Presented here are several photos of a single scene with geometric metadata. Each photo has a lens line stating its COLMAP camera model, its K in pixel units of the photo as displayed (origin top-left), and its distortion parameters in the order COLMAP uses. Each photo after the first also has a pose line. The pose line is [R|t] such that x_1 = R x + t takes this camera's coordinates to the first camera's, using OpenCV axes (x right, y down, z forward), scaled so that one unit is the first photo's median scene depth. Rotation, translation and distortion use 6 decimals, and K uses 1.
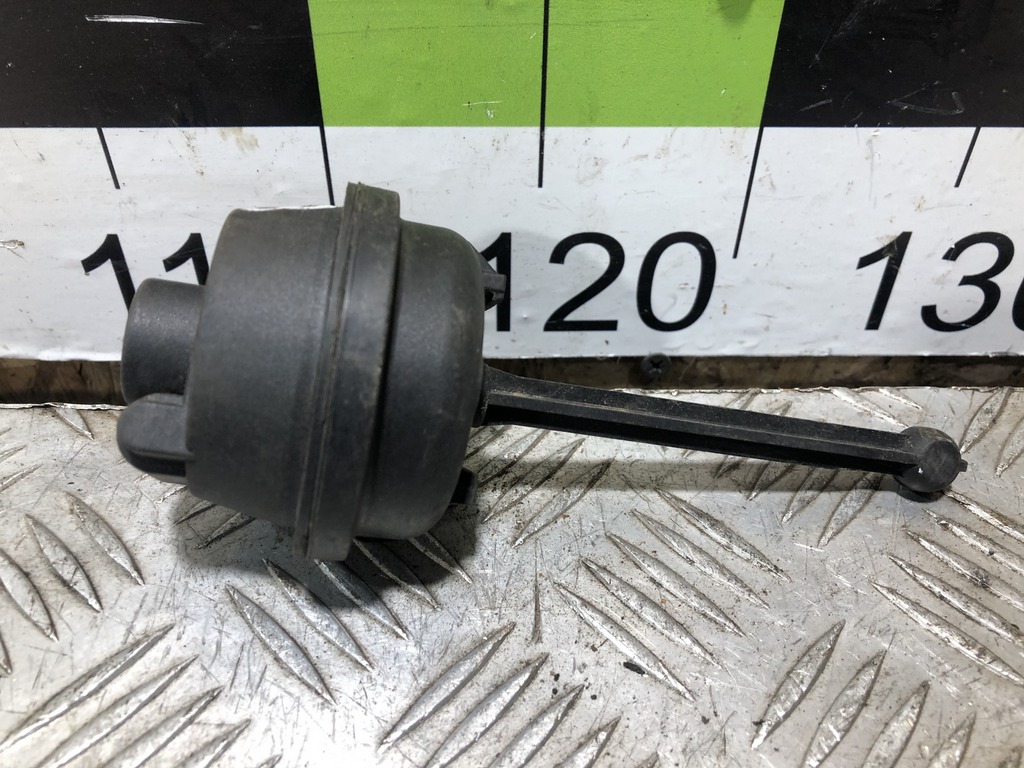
lens RADIAL K [[802.9, 0, 490.4], [0, 802.9, 367.7], [0, 0, 1]] dist [0.006318, -0.004943]
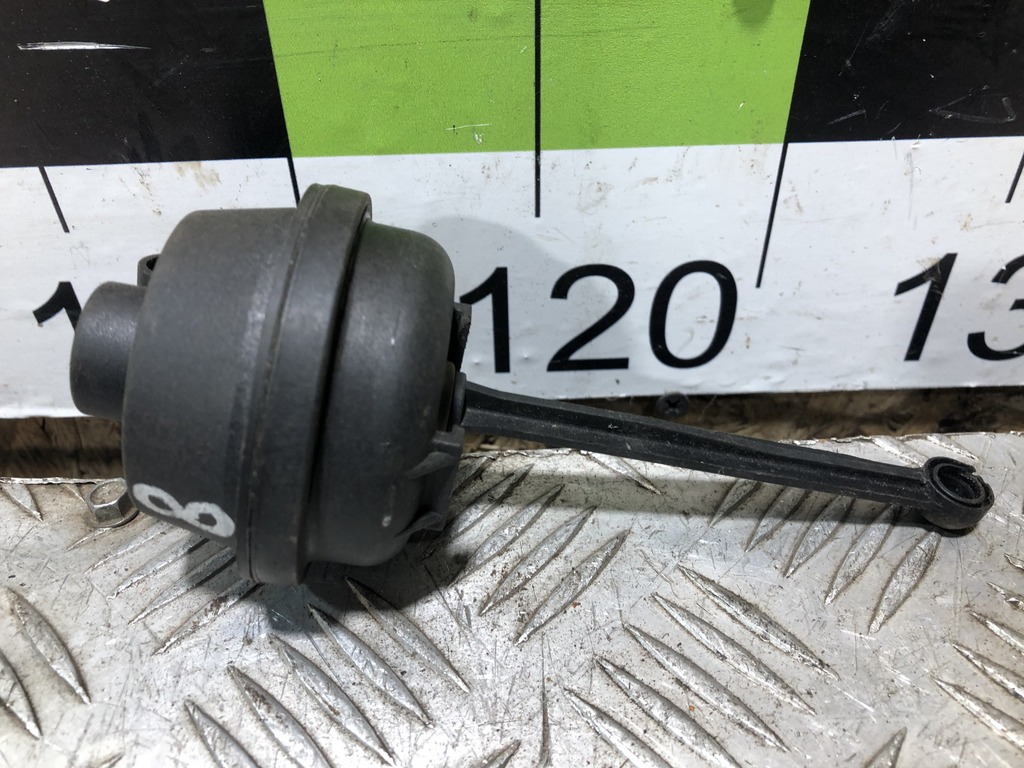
lens RADIAL K [[802.9, 0, 492.9], [0, 802.9, 364.2], [0, 0, 1]] dist [0.006318, -0.004943]
pose [[0.999555, -0.028178, -0.009832, 0.021400], [0.028225, 0.999591, 0.004702, -0.087485], [0.009696, -0.004978, 0.999941, 0.140372]]
